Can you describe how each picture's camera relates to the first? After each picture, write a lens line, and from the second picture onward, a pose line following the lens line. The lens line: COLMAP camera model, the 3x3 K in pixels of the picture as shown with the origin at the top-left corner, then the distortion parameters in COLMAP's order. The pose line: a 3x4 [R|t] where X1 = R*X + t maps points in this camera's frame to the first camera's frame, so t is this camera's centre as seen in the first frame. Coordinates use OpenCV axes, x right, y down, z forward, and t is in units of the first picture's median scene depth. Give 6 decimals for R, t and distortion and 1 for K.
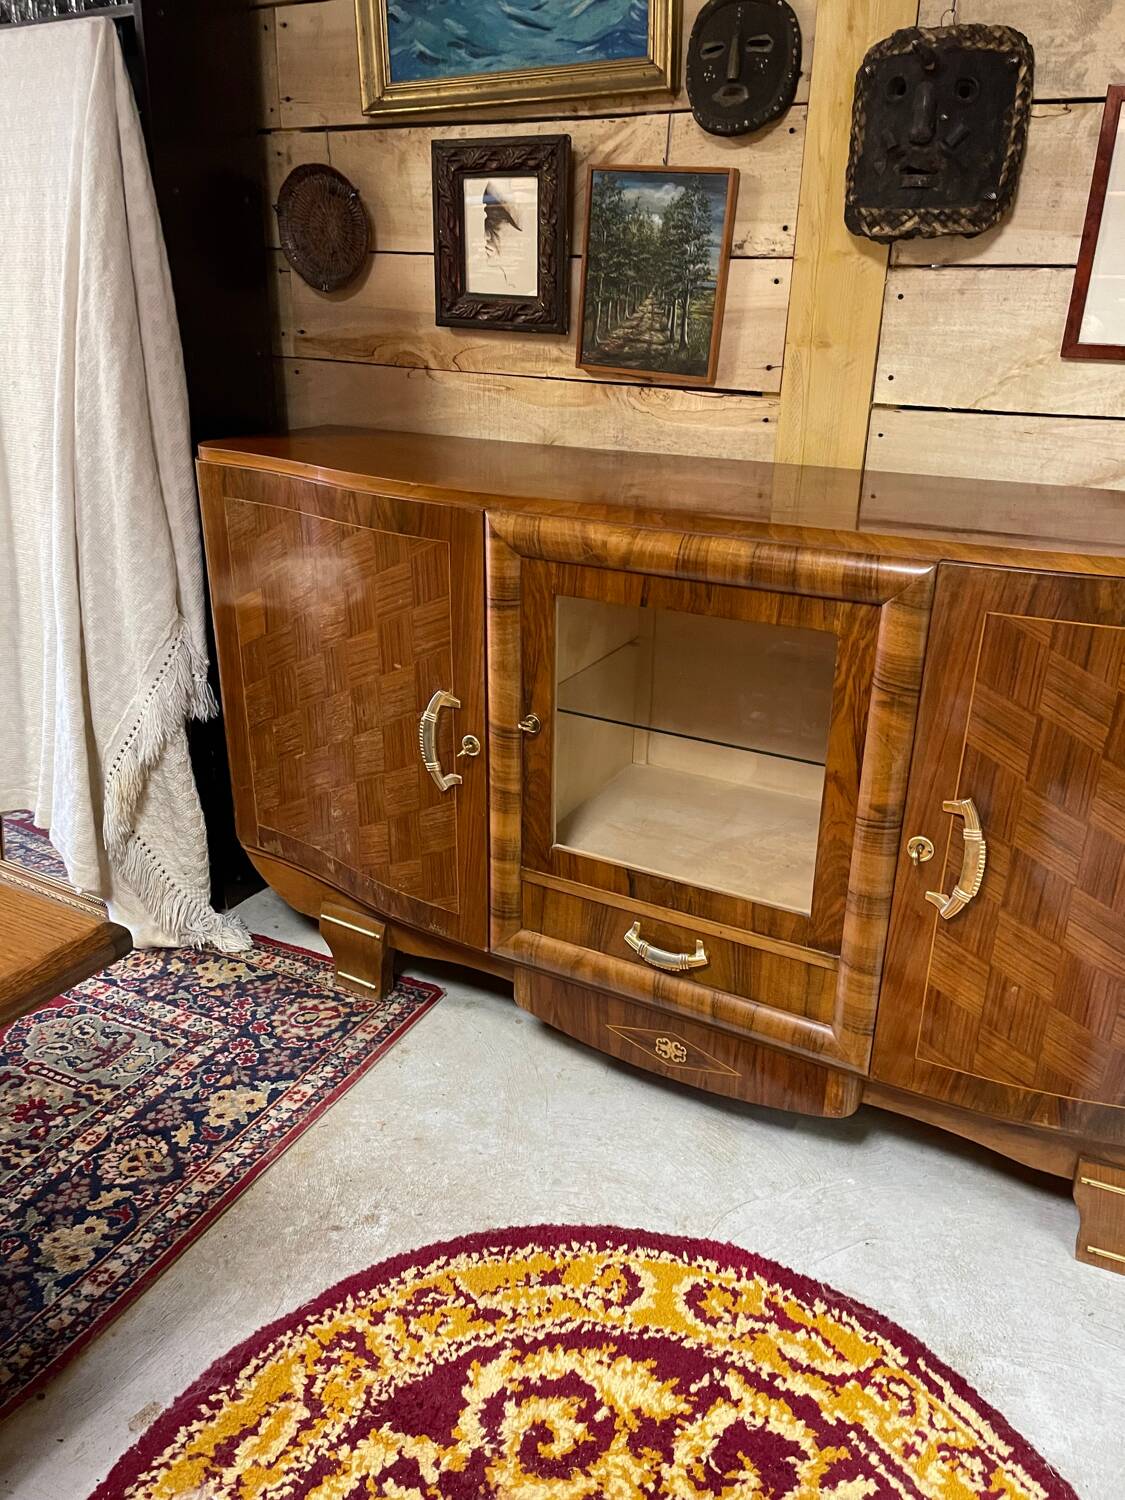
lens RADIAL K [[1134.3, 0, 558.1], [0, 1134.3, 740.1], [0, 0, 1]] dist [0.092886, -0.127648]
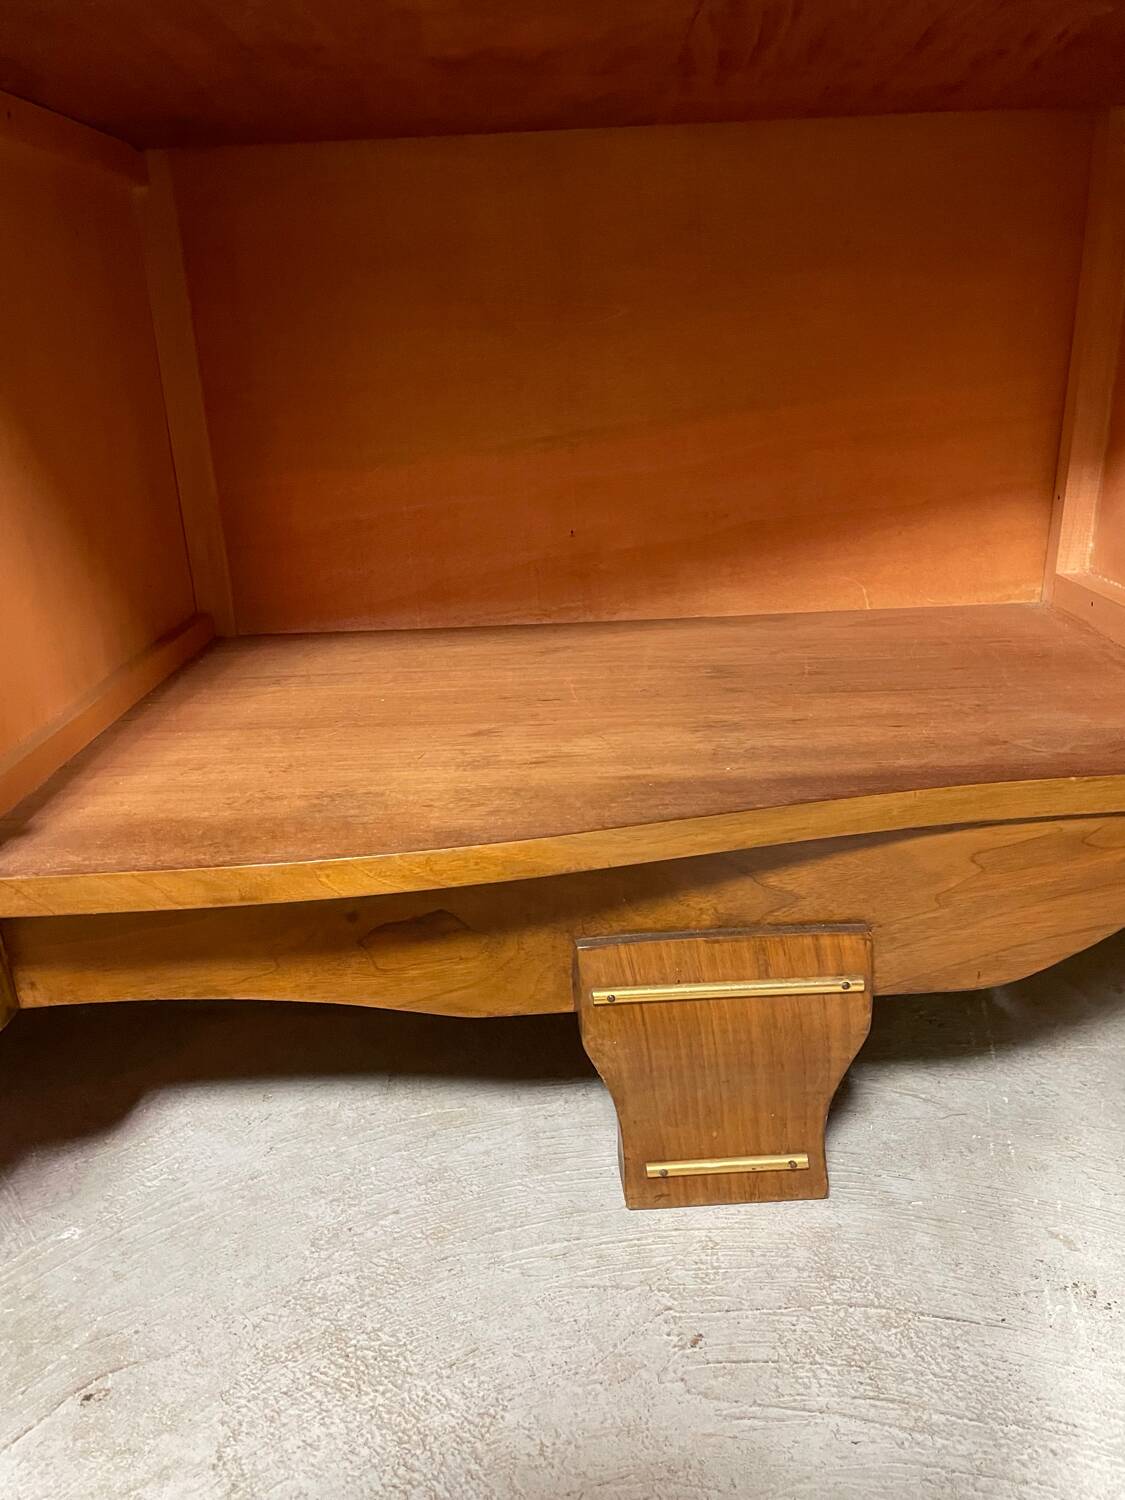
lens RADIAL K [[1135.7, 0, 555.8], [0, 1135.7, 759.0], [0, 0, 1]] dist [0.086674, -0.117868]
pose [[0.881110, -0.205394, 0.425980, 0.265698], [0.222273, 0.974930, 0.010325, 0.265196], [-0.417421, 0.085587, 0.904674, 0.585090]]
